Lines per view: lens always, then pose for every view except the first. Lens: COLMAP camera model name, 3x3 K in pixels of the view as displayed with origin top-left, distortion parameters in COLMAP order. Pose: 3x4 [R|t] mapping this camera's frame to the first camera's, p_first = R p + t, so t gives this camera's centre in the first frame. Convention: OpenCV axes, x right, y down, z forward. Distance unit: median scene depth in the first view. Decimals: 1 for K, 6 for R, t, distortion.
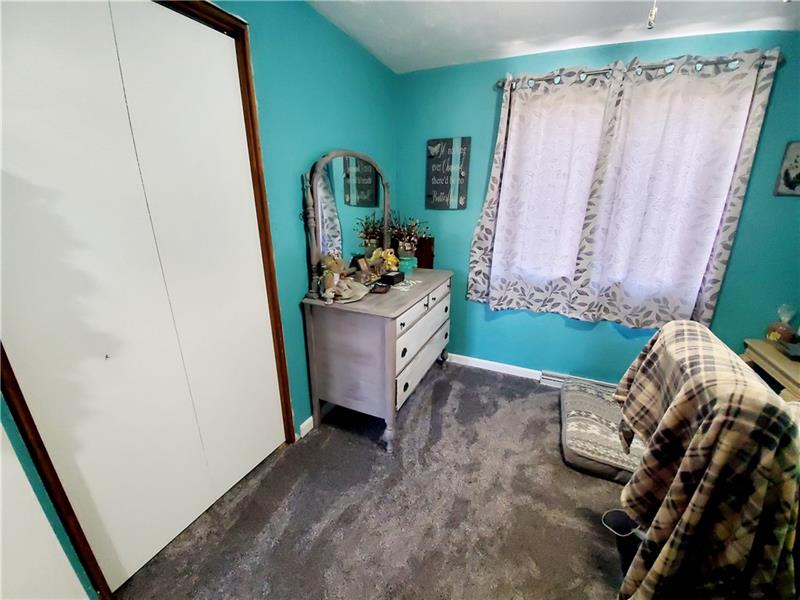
lens RADIAL K [[318.3, 0, 410.1], [0, 318.3, 300.0], [0, 0, 1]] dist [0.010193, -0.015741]
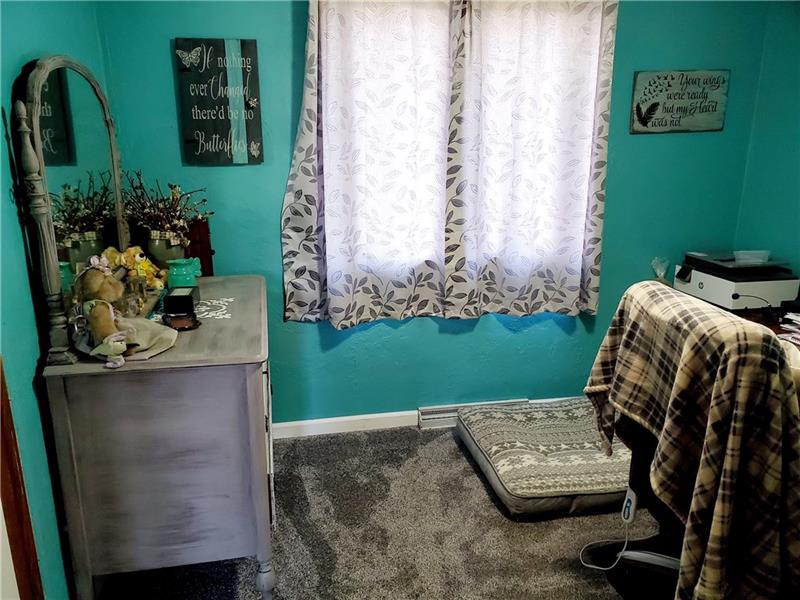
lens RADIAL K [[620.7, 0, 406.1], [0, 620.7, 300.5], [0, 0, 1]] dist [0.049423, -0.045325]
pose [[0.820043, -0.157952, 0.550073, -0.344313], [0.182564, 0.983142, 0.010141, -0.012857], [-0.542402, 0.092107, 0.835055, -0.058499]]
